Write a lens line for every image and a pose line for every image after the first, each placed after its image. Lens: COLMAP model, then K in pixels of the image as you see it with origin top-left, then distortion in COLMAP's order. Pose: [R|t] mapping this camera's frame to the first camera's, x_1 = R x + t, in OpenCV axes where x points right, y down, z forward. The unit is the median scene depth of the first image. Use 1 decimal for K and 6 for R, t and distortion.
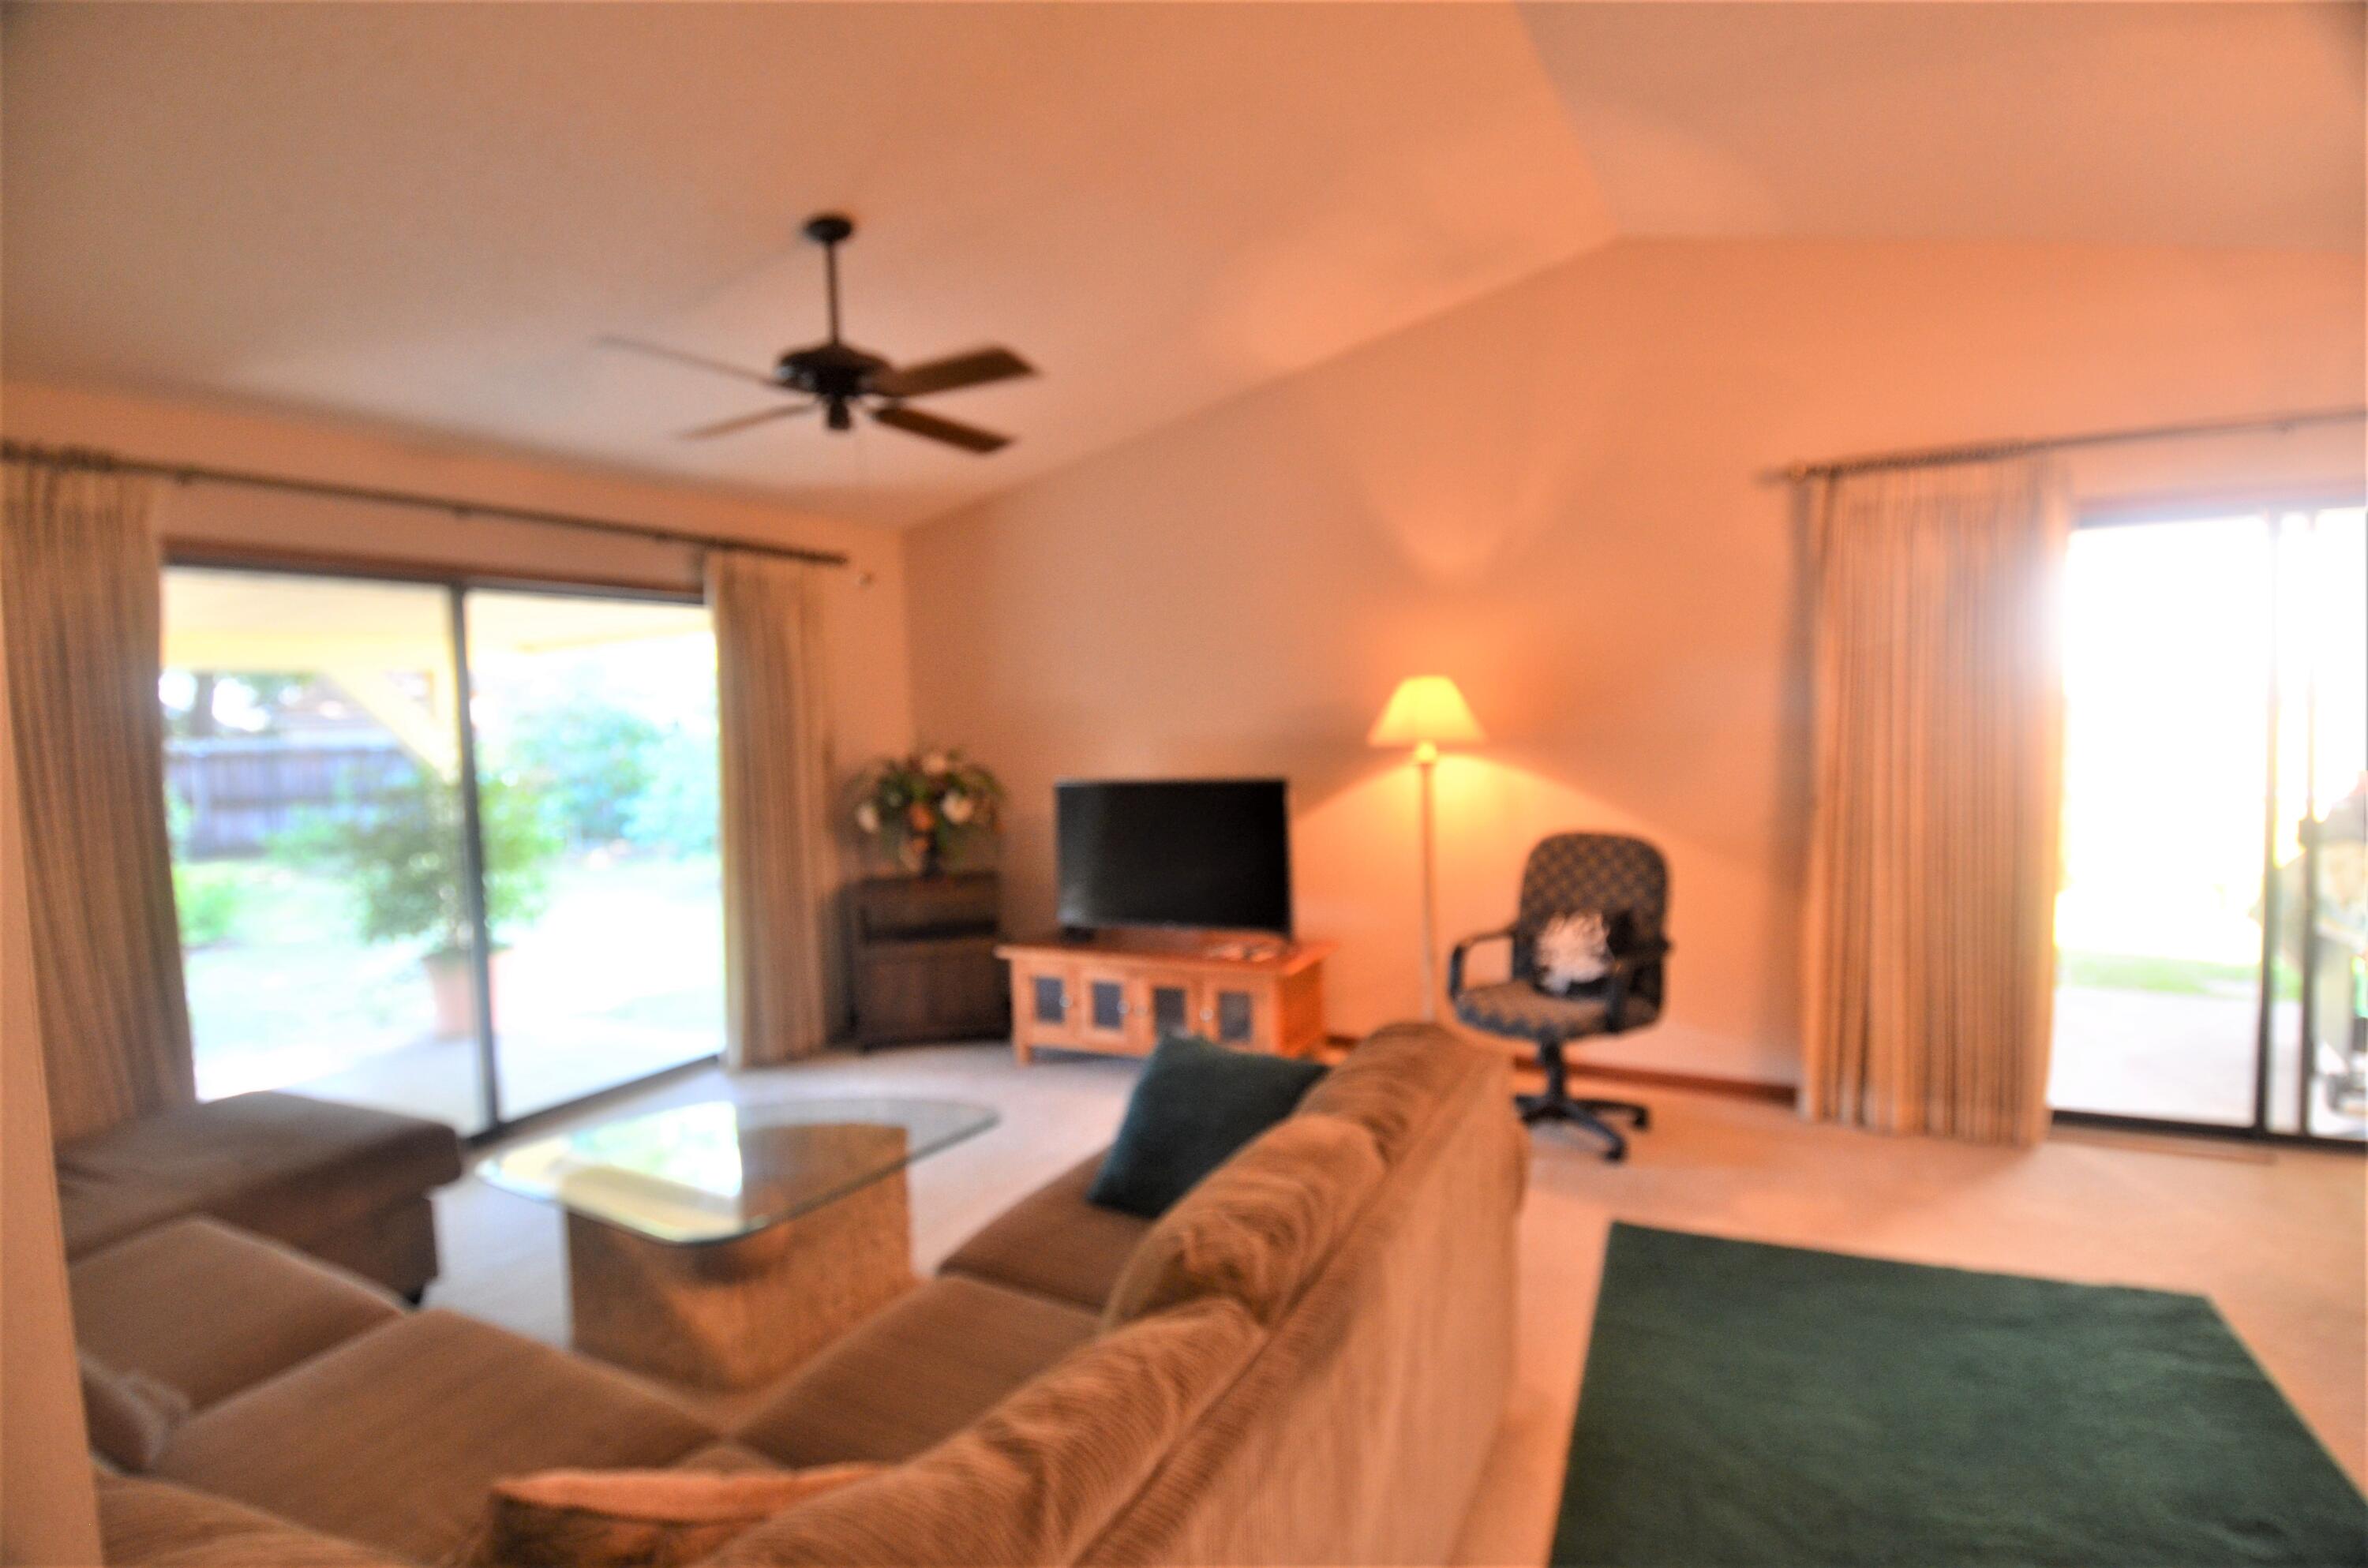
lens RADIAL K [[1217.8, 0, 1184.0], [0, 1217.8, 784.0], [0, 0, 1]] dist [0.025415, -0.036497]
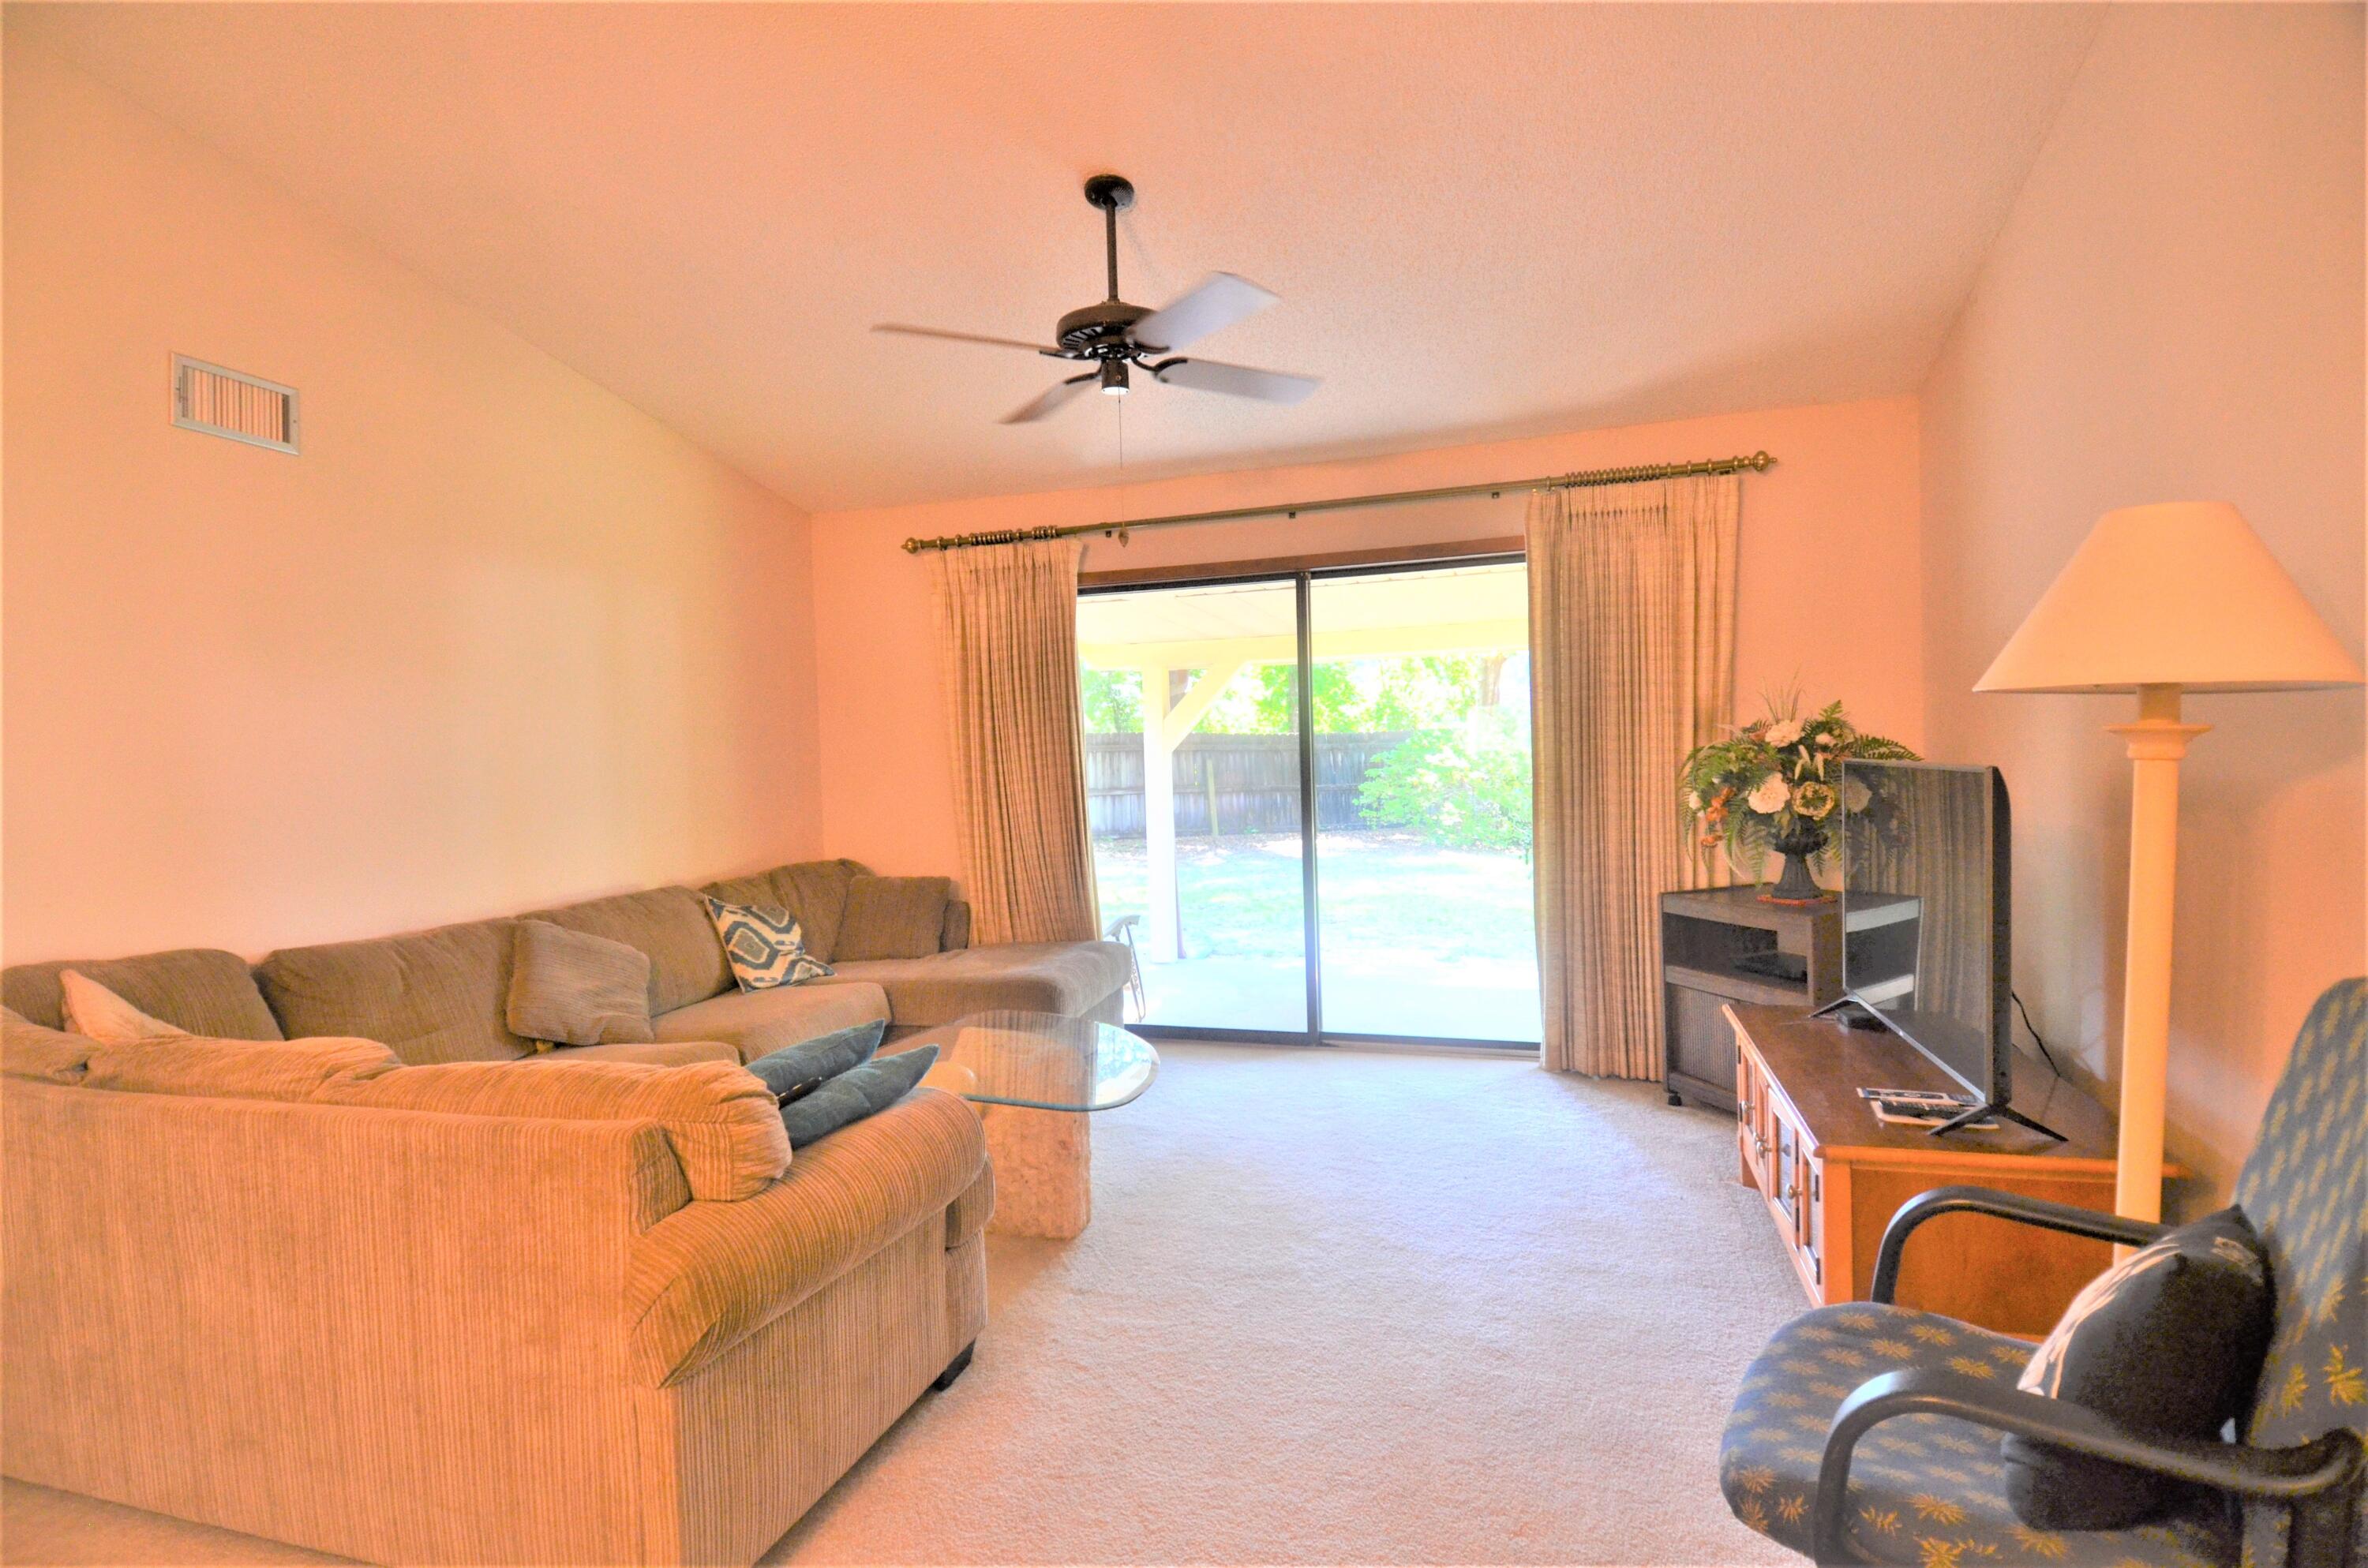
lens RADIAL K [[1217.8, 0, 1184.0], [0, 1217.8, 784.0], [0, 0, 1]] dist [0.025415, -0.036497]
pose [[0.203873, 0.046804, -0.977878, 0.652125], [-0.023662, 0.998800, 0.042872, -0.011620], [0.978711, 0.014398, 0.204736, 0.788037]]
